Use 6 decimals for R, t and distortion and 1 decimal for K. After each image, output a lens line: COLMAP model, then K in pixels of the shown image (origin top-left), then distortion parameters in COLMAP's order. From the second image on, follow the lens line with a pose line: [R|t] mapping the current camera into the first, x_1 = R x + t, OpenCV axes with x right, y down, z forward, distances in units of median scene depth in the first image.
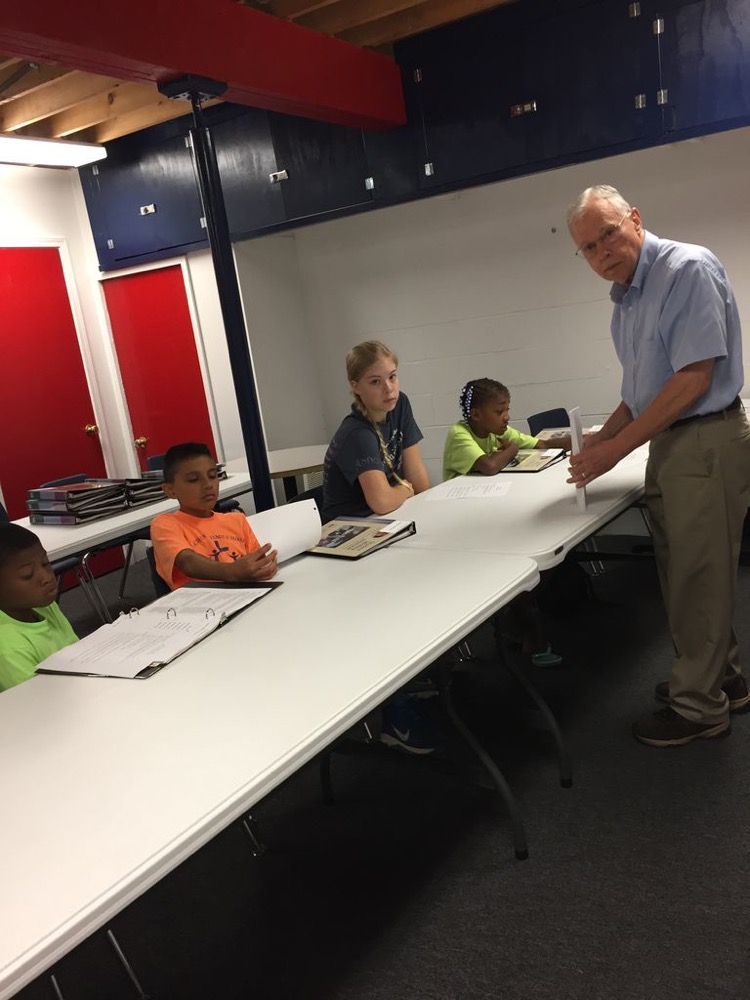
lens RADIAL K [[842.7, 0, 375.0], [0, 842.7, 500.0], [0, 0, 1]] dist [0.081749, -0.126918]
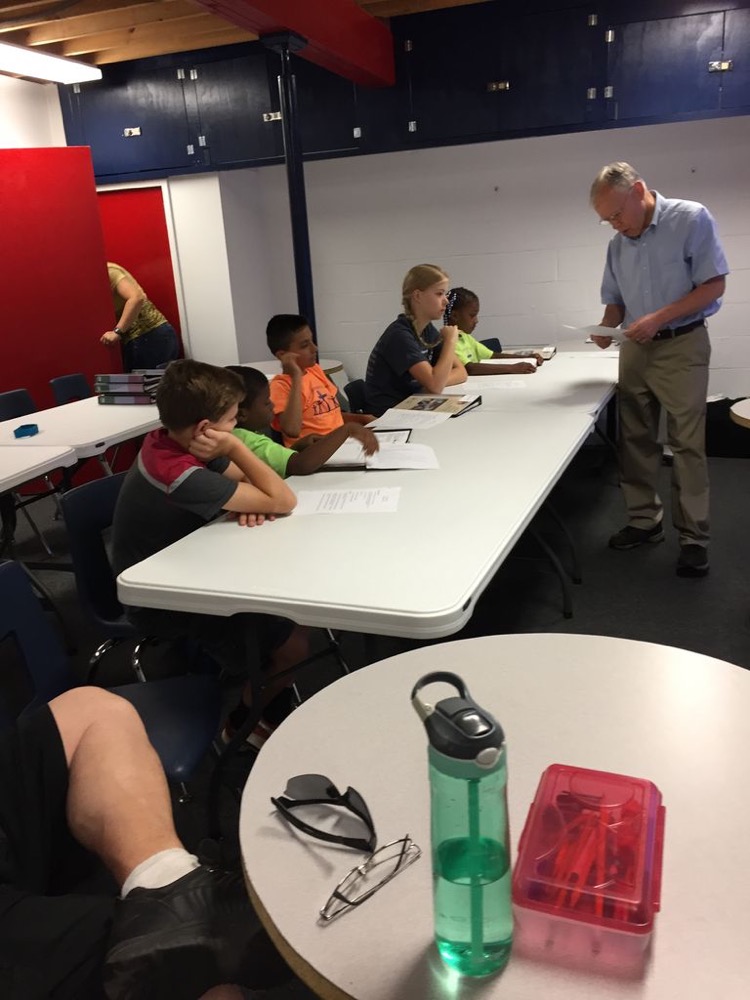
lens RADIAL K [[842.7, 0, 375.0], [0, 842.7, 500.0], [0, 0, 1]] dist [0.081749, -0.126918]
pose [[0.972087, 0.012524, 0.234284, -0.307927], [-0.024558, 0.998520, 0.048517, 0.092685], [-0.233330, -0.052917, 0.970957, -0.210006]]
